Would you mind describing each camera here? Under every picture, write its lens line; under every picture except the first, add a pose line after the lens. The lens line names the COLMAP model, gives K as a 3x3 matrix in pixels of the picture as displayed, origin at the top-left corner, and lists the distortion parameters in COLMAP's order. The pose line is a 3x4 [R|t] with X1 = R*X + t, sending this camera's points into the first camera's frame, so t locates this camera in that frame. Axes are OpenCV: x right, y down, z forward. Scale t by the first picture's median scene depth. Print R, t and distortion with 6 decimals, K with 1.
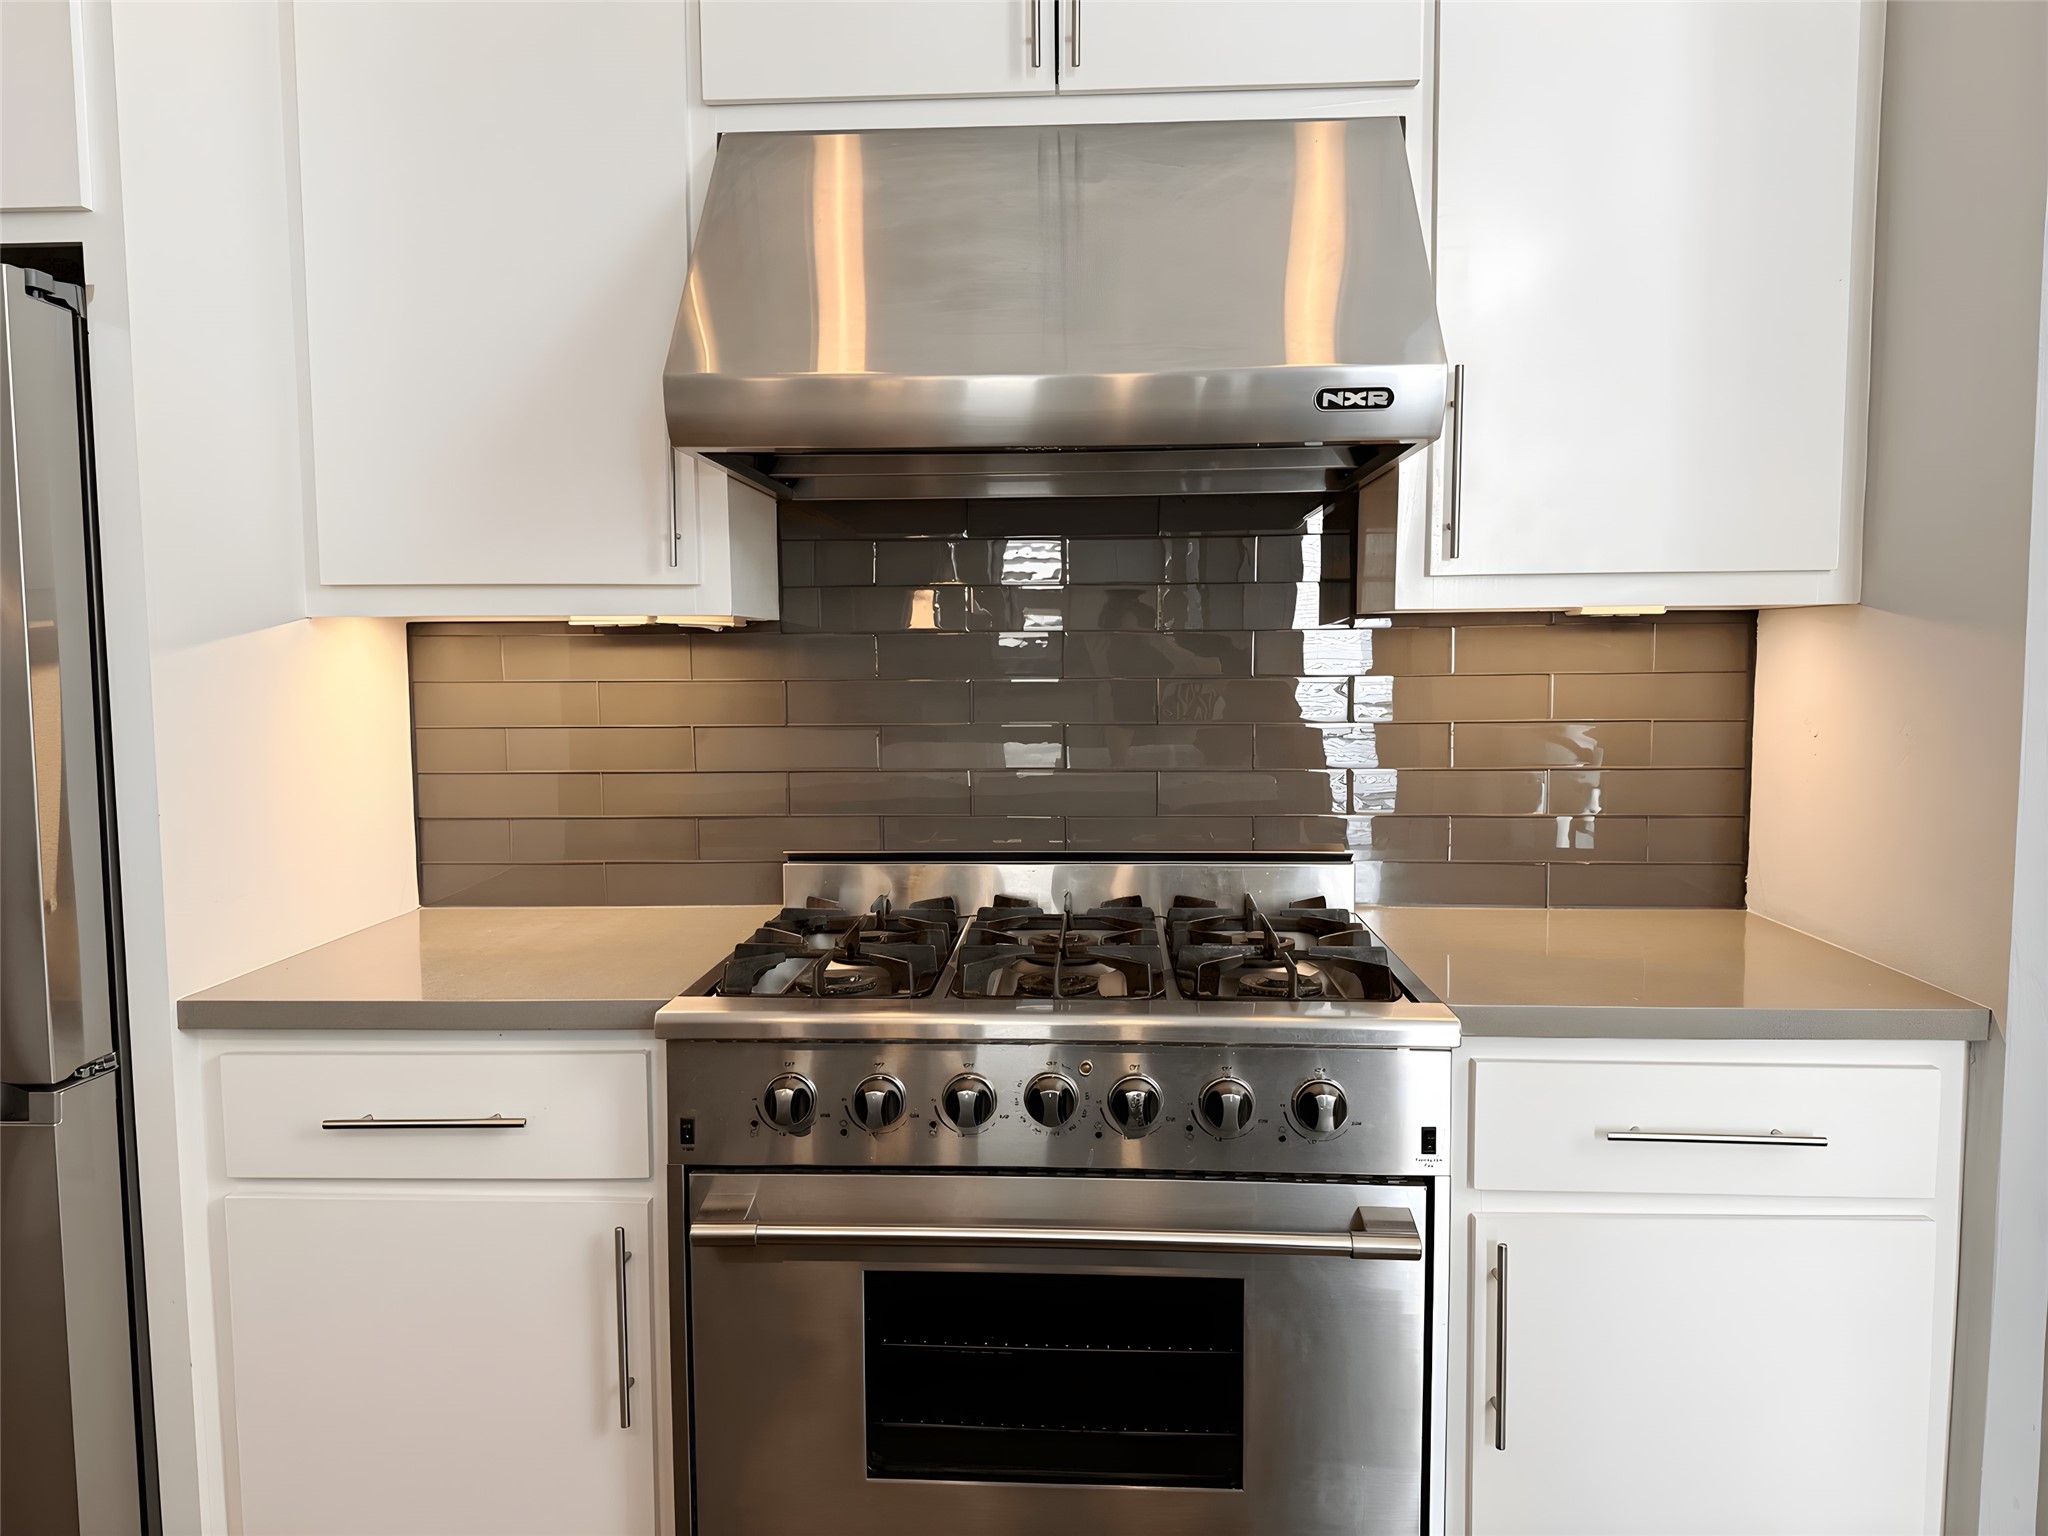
lens RADIAL K [[1451.6, 0, 1020.7], [0, 1451.6, 774.8], [0, 0, 1]] dist [0.128700, -0.244191]
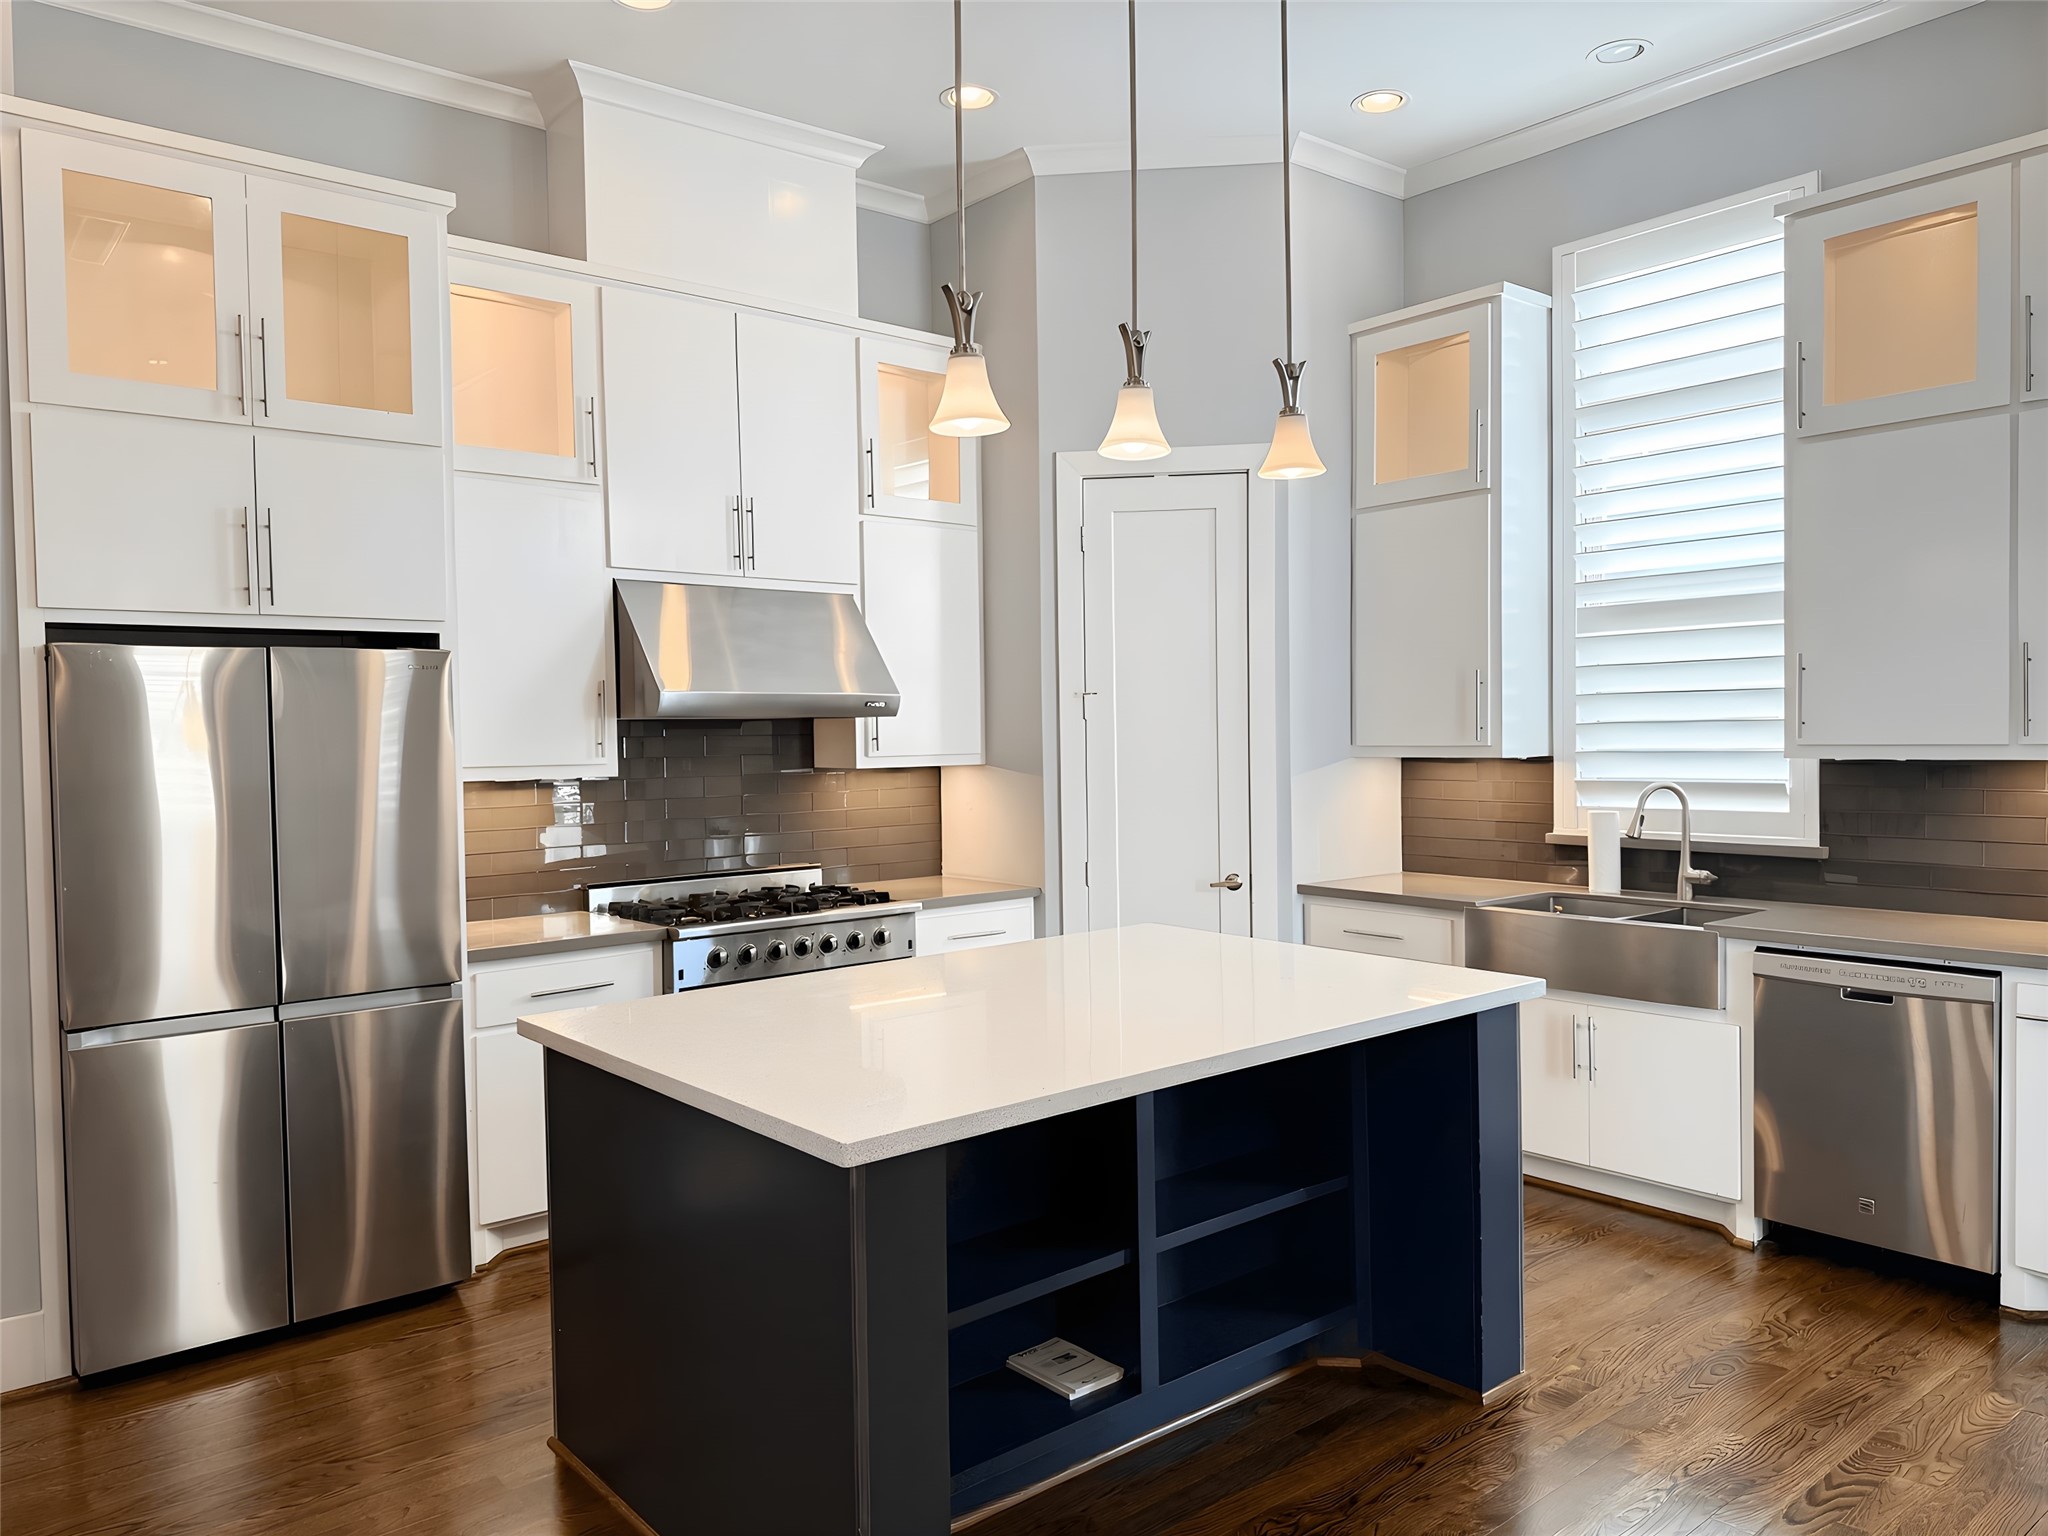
lens RADIAL K [[1451.6, 0, 1020.7], [0, 1451.6, 774.8], [0, 0, 1]] dist [0.128700, -0.244191]
pose [[0.710024, -0.018425, 0.703936, -1.416735], [0.070880, 0.996451, -0.045413, 0.043588], [-0.700601, 0.082139, 0.708810, -1.120351]]
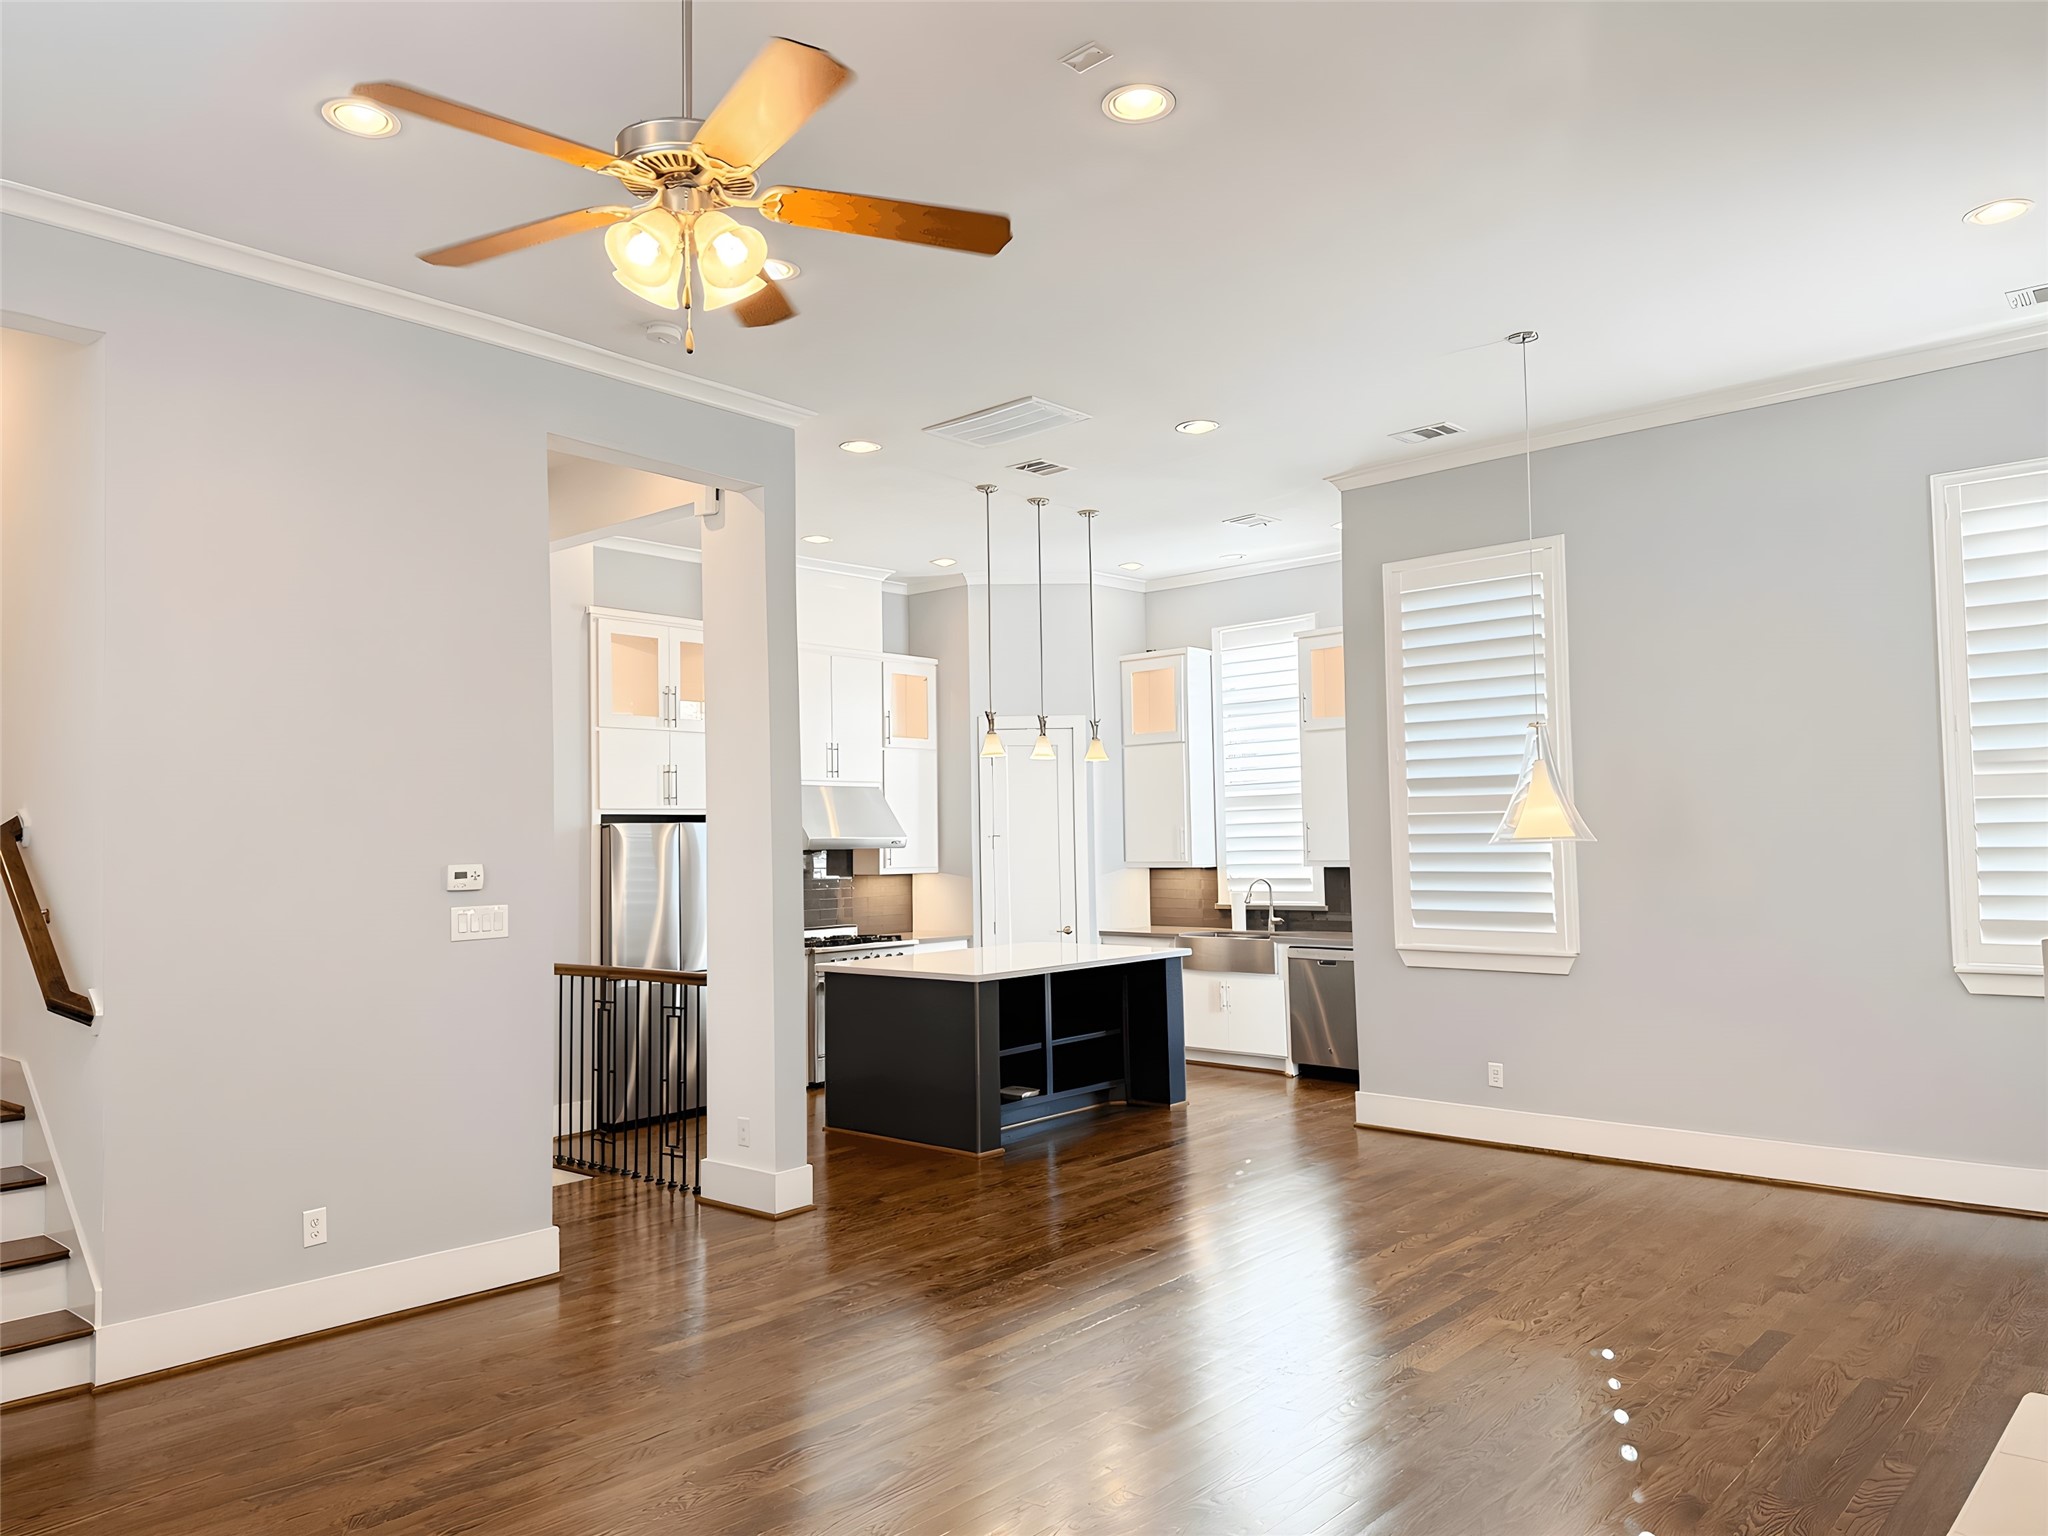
lens RADIAL K [[1451.6, 0, 1020.7], [0, 1451.6, 774.8], [0, 0, 1]] dist [0.128700, -0.244191]
pose [[0.605453, 0.041692, 0.794788, -3.634784], [0.084153, 0.989675, -0.116021, 0.185504], [-0.791420, 0.137130, 0.595693, -2.605857]]
